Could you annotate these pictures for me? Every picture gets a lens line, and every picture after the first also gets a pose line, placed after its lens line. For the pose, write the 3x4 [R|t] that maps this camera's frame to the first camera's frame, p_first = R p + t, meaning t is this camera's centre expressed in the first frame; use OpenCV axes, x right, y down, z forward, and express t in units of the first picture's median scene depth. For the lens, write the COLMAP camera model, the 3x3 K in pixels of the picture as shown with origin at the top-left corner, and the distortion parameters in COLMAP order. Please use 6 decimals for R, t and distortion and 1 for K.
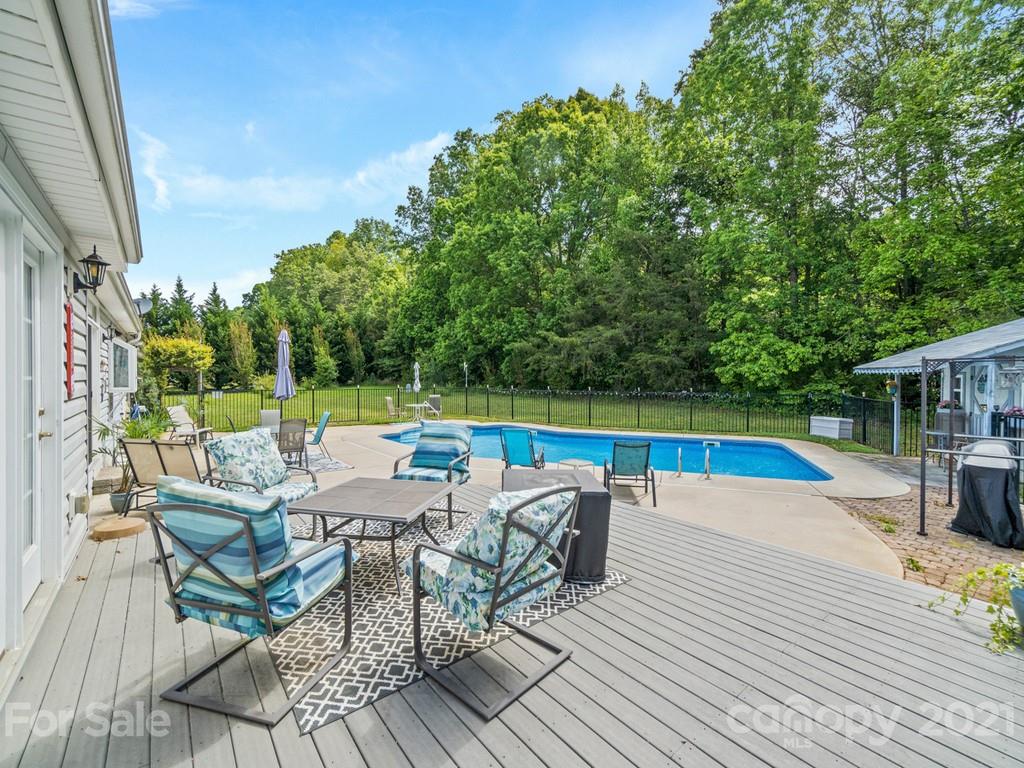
lens RADIAL K [[453.9, 0, 512.0], [0, 453.9, 384.0], [0, 0, 1]] dist [0.002083, 0.000232]
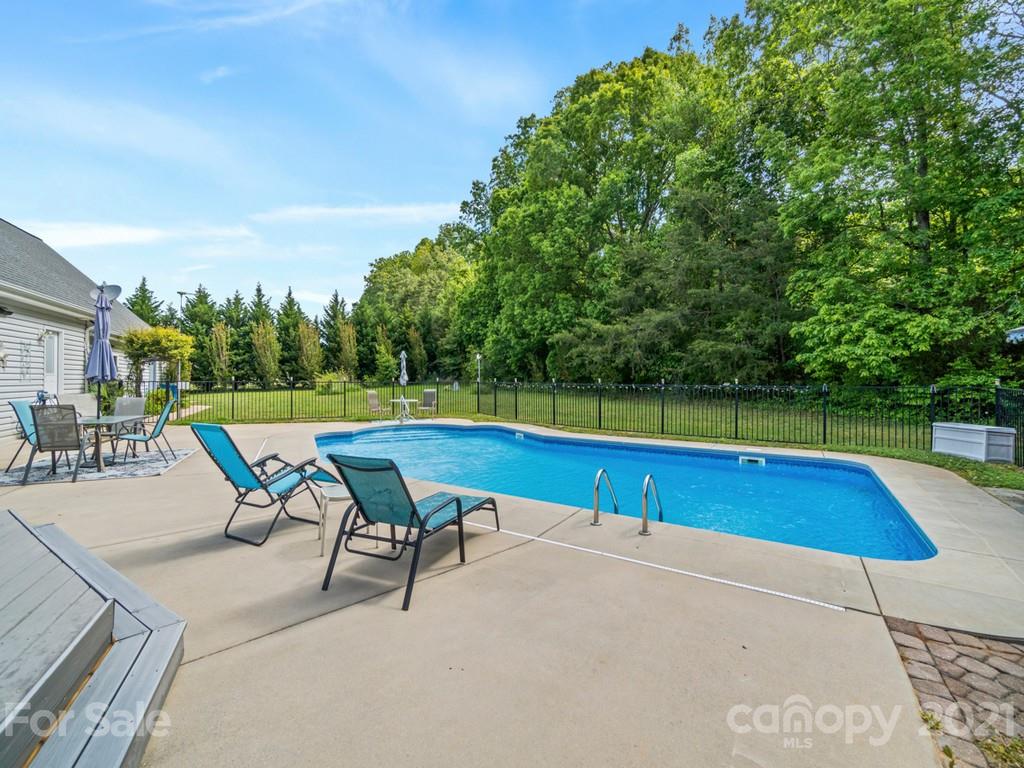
lens RADIAL K [[450.3, 0, 511.9], [0, 450.3, 379.5], [0, 0, 1]] dist [-0.001207, 0.000286]
pose [[0.976080, 0.000831, -0.217410, 0.104556], [-0.004668, 0.999842, -0.017135, 0.012150], [0.217362, 0.017740, 0.975930, 0.126572]]
